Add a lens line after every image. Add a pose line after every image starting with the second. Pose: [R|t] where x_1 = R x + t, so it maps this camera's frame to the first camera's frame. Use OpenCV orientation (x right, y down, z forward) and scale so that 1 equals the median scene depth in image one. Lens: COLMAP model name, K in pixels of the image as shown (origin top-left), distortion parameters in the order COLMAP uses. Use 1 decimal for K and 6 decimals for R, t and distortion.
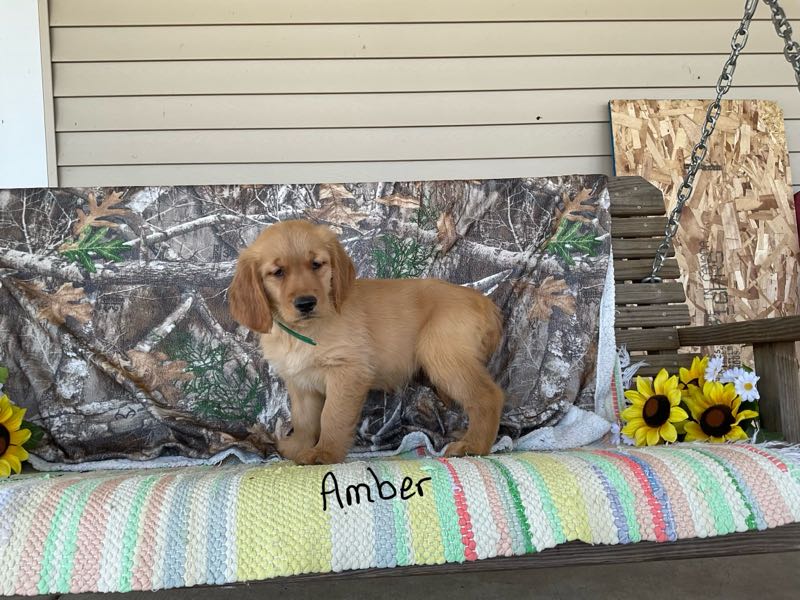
lens RADIAL K [[670.0, 0, 404.5], [0, 670.0, 278.5], [0, 0, 1]] dist [0.075370, -0.202832]
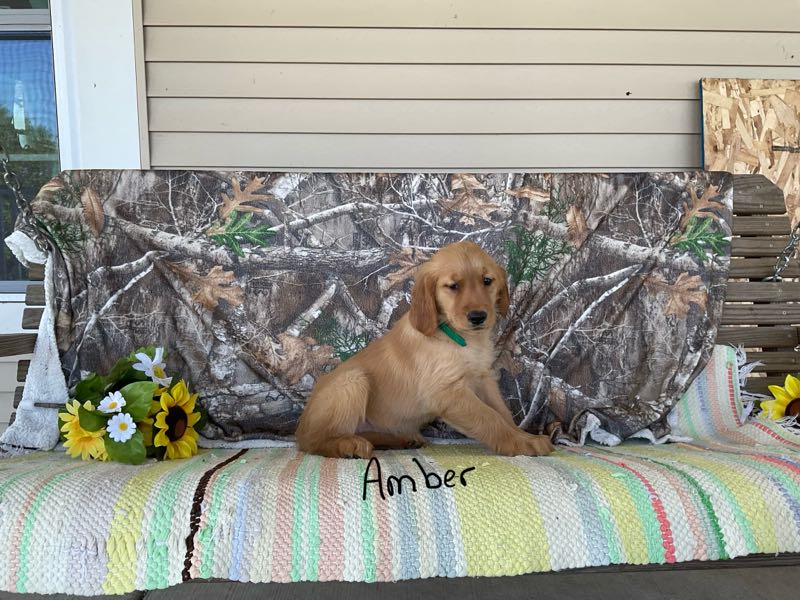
lens RADIAL K [[672.6, 0, 400.0], [0, 672.6, 272.2], [0, 0, 1]] dist [0.073330, -0.154513]
pose [[0.999156, 0.033411, -0.023883, -0.180786], [-0.031640, 0.996972, 0.071029, -0.064047], [0.026183, -0.070214, 0.997188, -0.041235]]
